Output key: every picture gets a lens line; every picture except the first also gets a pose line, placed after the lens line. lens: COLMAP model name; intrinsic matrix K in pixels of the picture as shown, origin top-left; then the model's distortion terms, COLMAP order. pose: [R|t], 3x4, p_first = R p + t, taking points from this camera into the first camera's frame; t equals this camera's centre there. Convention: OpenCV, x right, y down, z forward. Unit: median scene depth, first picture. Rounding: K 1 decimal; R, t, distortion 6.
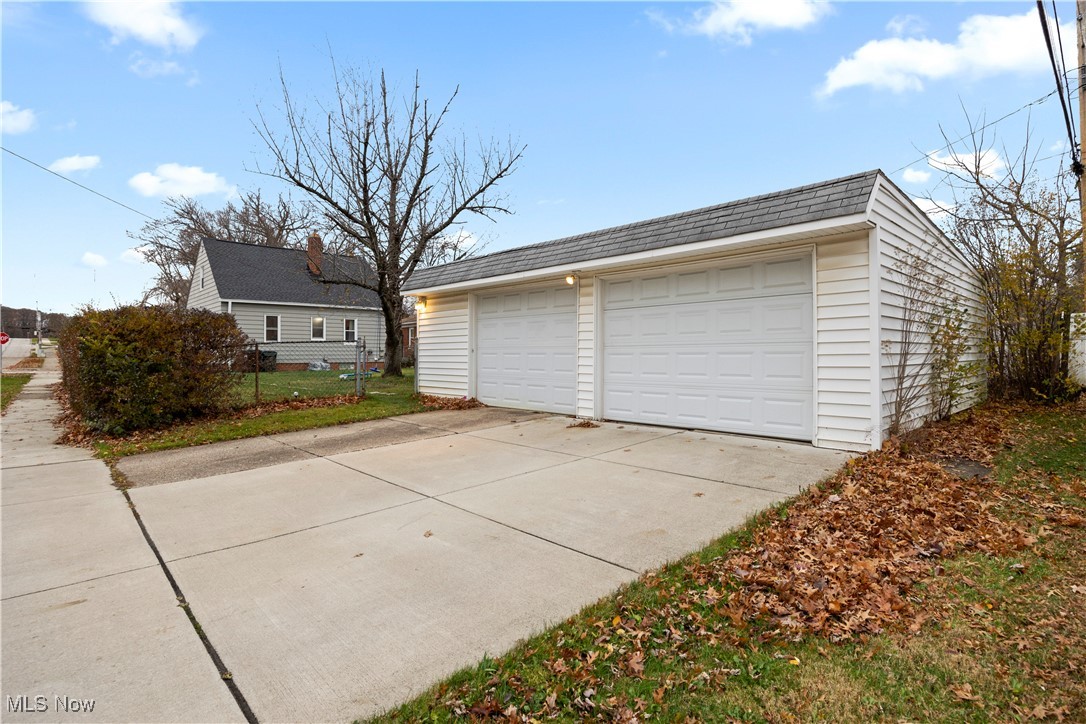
lens RADIAL K [[552.8, 0, 542.4], [0, 552.8, 360.2], [0, 0, 1]] dist [0.000931, 0.000158]
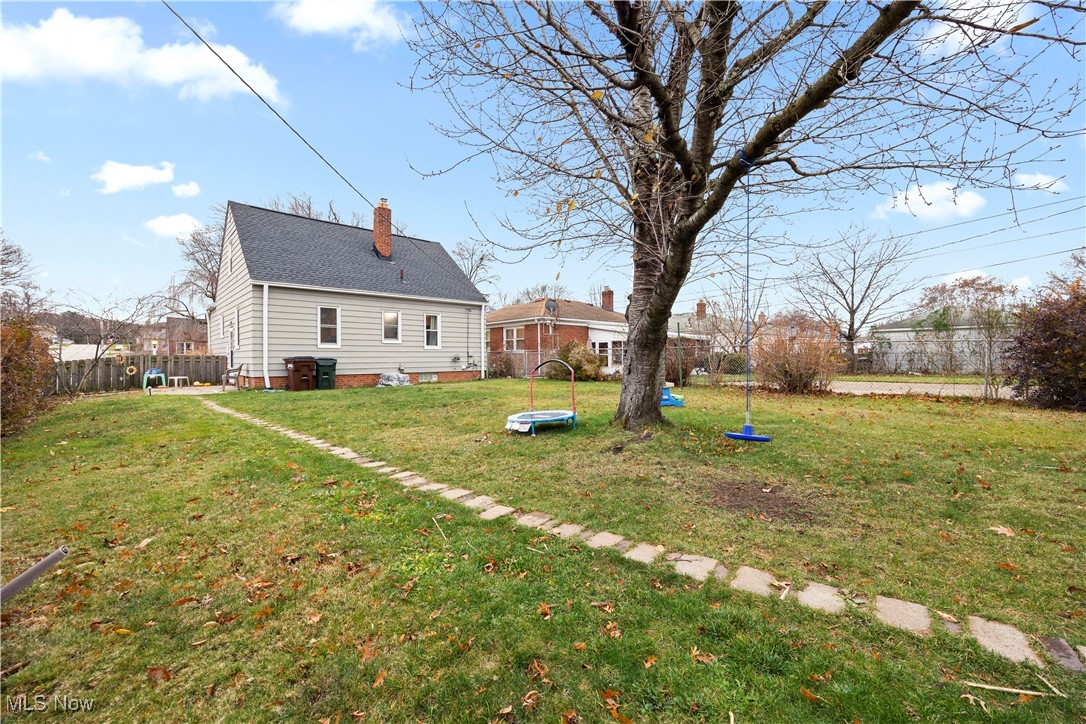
lens RADIAL K [[424.4, 0, 542.1], [0, 424.4, 355.7], [0, 0, 1]] dist [0.004158, -0.000932]
pose [[0.999446, -0.004701, 0.032945, -0.229080], [0.005090, 0.999918, -0.011739, -0.011452], [-0.032887, 0.011900, 0.999388, 0.439039]]
